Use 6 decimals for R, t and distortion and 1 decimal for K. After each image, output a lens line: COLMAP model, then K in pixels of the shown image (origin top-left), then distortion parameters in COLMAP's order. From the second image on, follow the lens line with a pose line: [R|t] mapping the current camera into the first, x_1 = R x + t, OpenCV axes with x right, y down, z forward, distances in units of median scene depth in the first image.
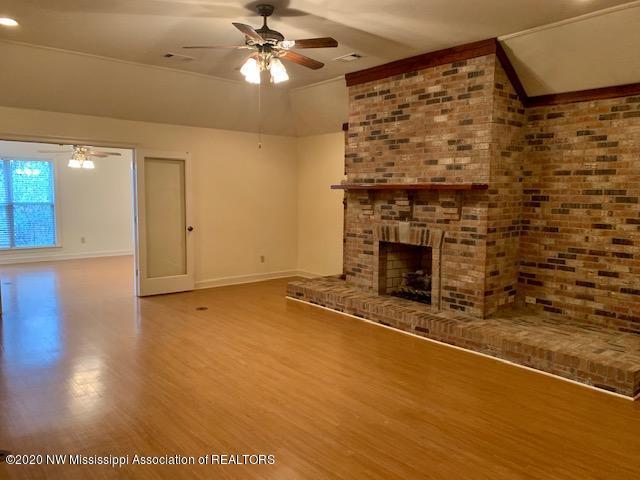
lens RADIAL K [[486.5, 0, 315.5], [0, 486.5, 239.8], [0, 0, 1]] dist [0.085706, -0.131238]
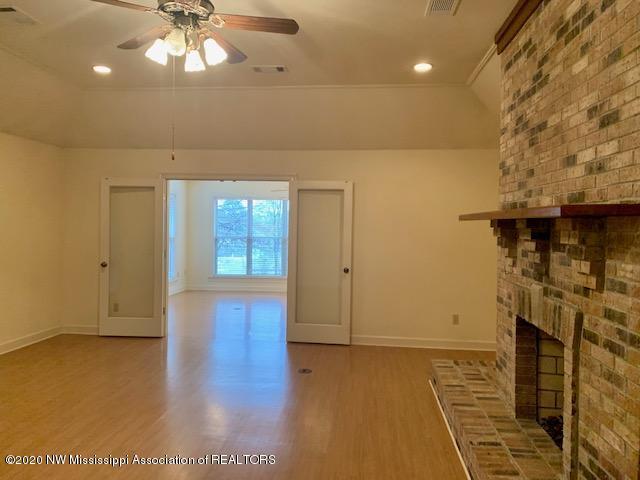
lens RADIAL K [[486.5, 0, 315.5], [0, 486.5, 239.8], [0, 0, 1]] dist [0.085706, -0.131238]
pose [[0.697056, 0.021546, -0.716693, 0.411462], [-0.079098, 0.995759, -0.046994, -0.043105], [0.712640, 0.089446, 0.695804, 0.511366]]
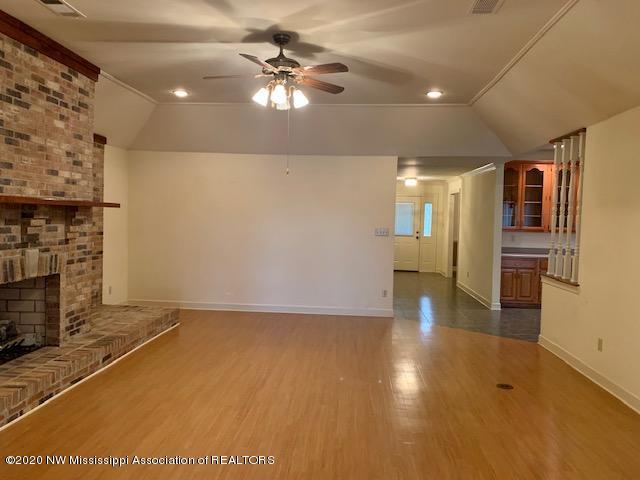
lens RADIAL K [[486.5, 0, 315.5], [0, 486.5, 239.8], [0, 0, 1]] dist [0.085706, -0.131238]
pose [[-0.710518, -0.061248, 0.701009, -0.676171], [0.039207, 0.991212, 0.126342, -0.135043], [-0.702586, 0.117253, -0.701872, 1.299934]]
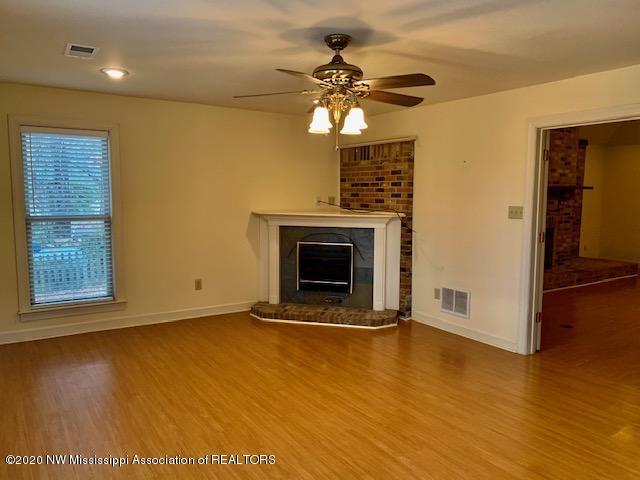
lens RADIAL K [[486.5, 0, 315.5], [0, 486.5, 239.8], [0, 0, 1]] dist [0.085706, -0.131238]
pose [[0.117846, -0.105210, 0.987443, -1.342809], [0.096202, 0.990904, 0.094098, -0.162324], [-0.988361, 0.083905, 0.126896, 1.550901]]
